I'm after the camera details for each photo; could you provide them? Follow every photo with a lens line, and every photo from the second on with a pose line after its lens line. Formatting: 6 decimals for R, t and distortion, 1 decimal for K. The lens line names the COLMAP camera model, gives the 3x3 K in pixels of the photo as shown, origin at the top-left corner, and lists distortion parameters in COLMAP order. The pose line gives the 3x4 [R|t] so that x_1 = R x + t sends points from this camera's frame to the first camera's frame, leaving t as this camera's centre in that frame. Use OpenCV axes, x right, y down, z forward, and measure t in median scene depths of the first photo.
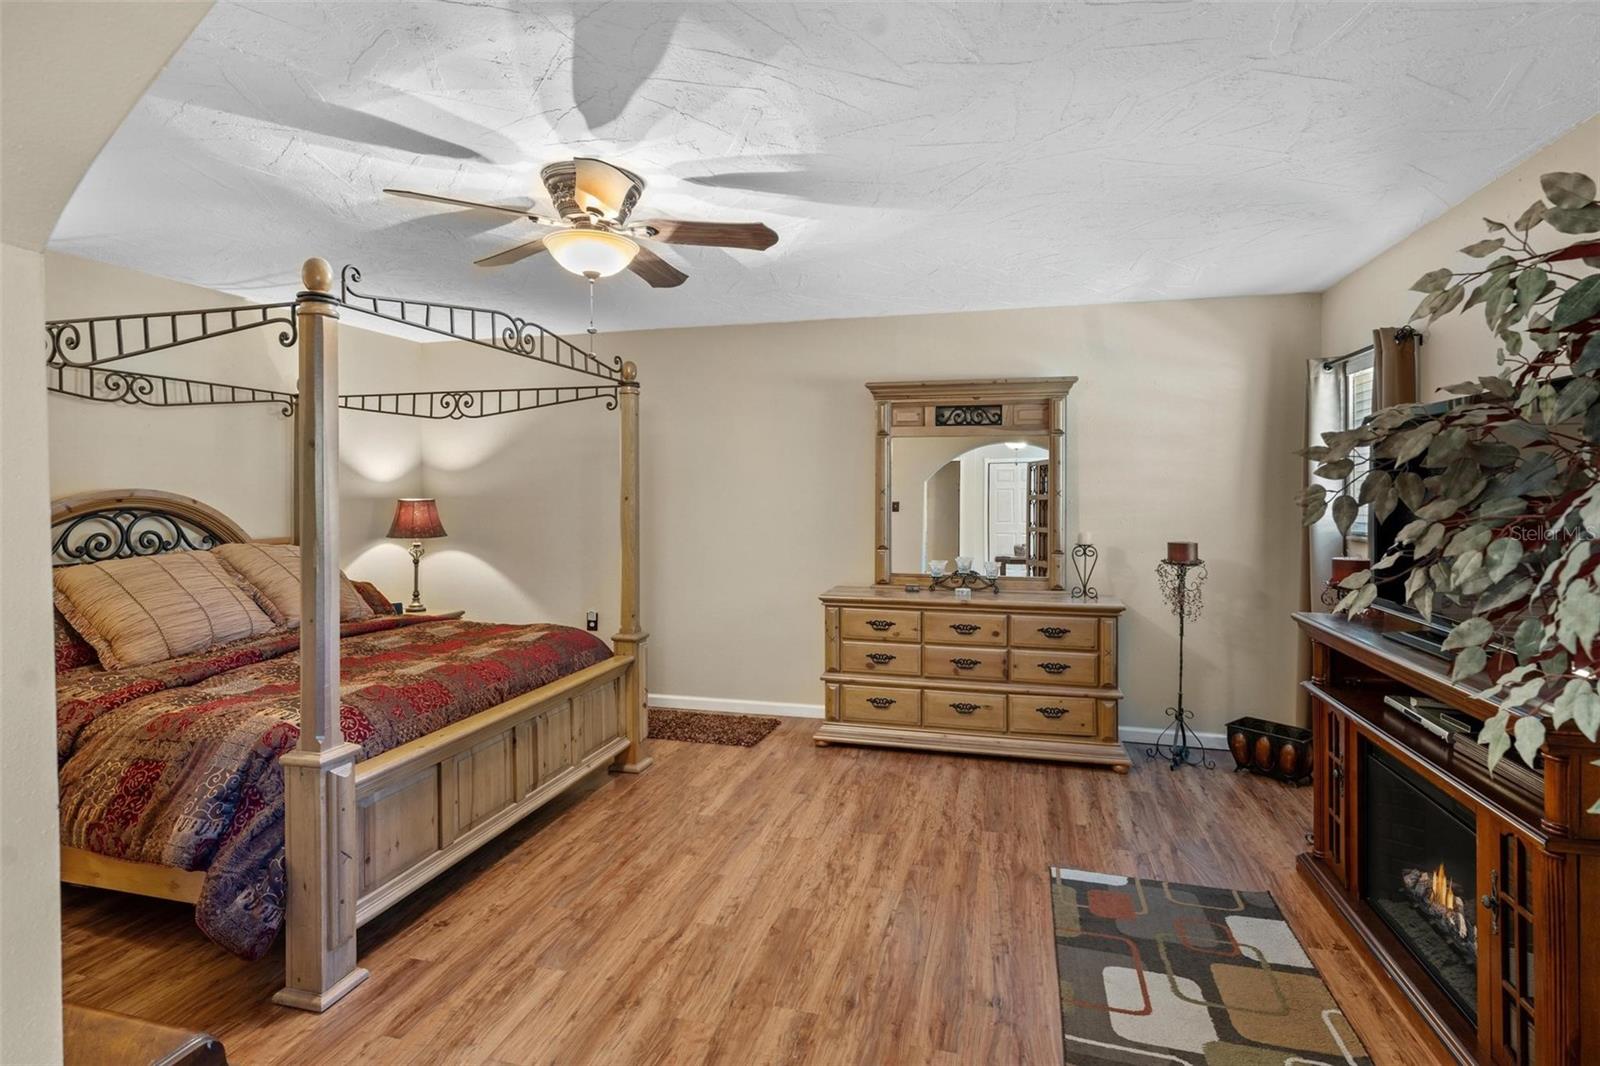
lens RADIAL K [[789.0, 0, 810.6], [0, 789.0, 482.9], [0, 0, 1]] dist [-0.002296, -0.000244]
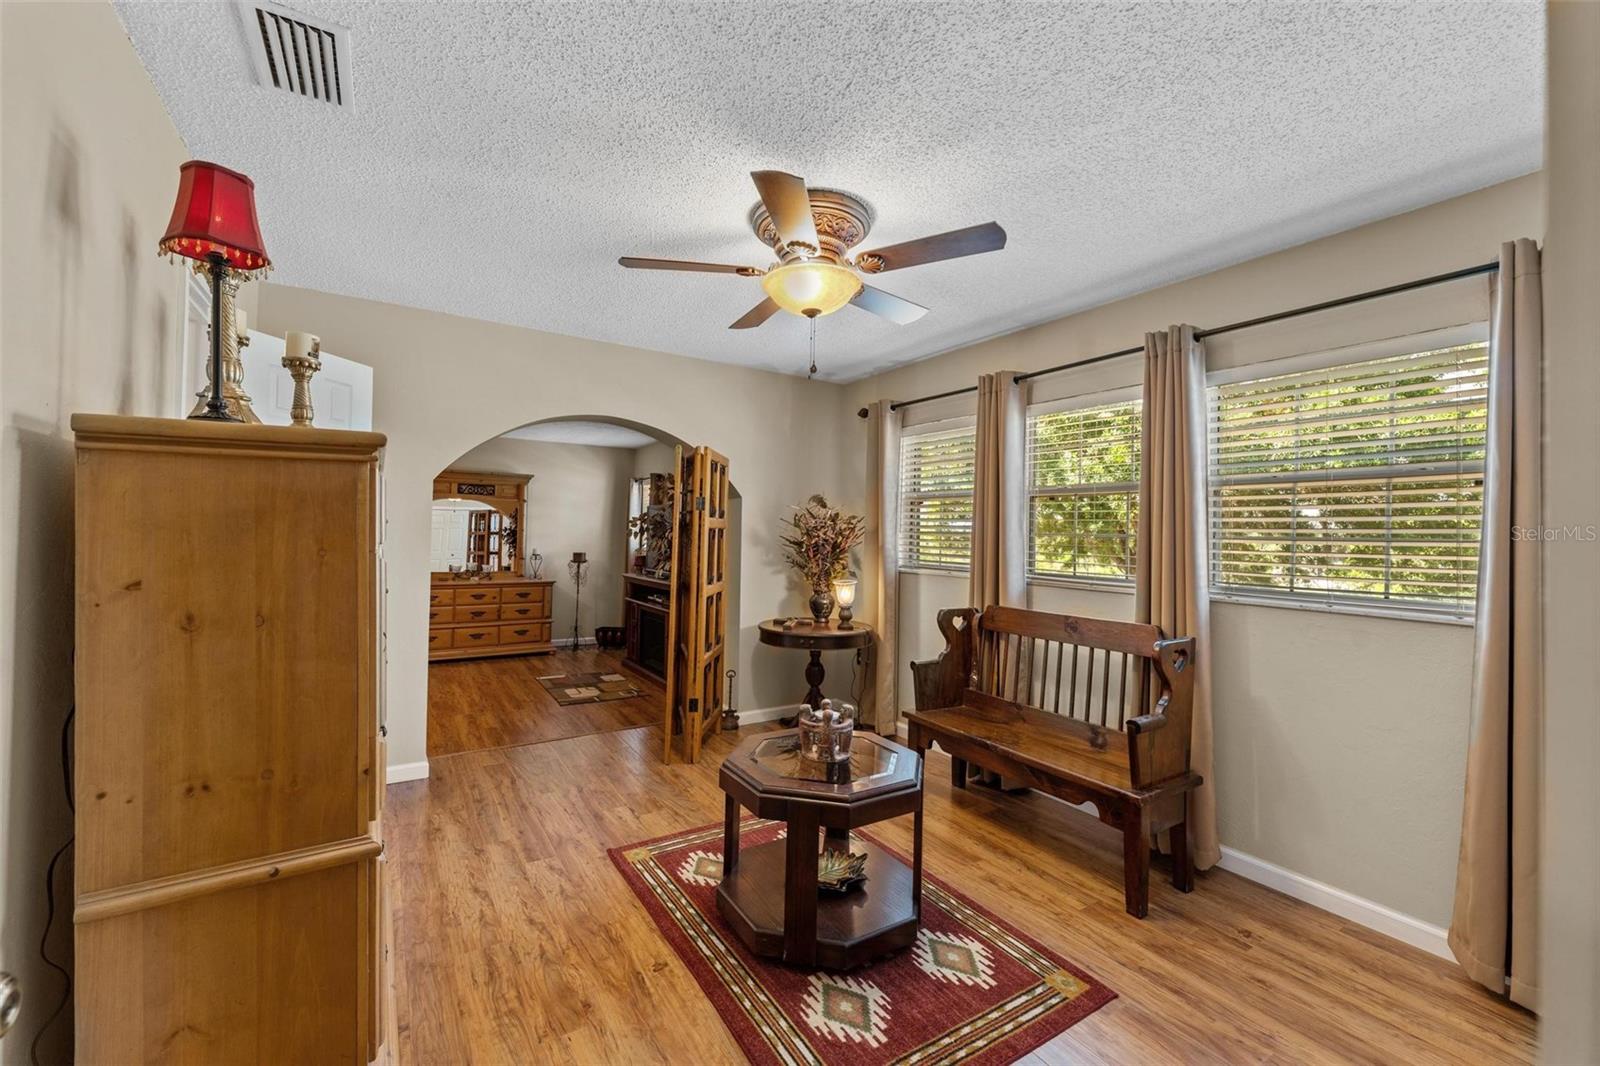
lens RADIAL K [[644.1, 0, 799.5], [0, 644.1, 526.8], [0, 0, 1]] dist [-0.001187, -0.000051]
pose [[0.680275, 0.017816, 0.732740, -0.459117], [-0.022976, 0.999732, -0.002977, -0.007672], [-0.732597, -0.014811, 0.680502, -0.728469]]
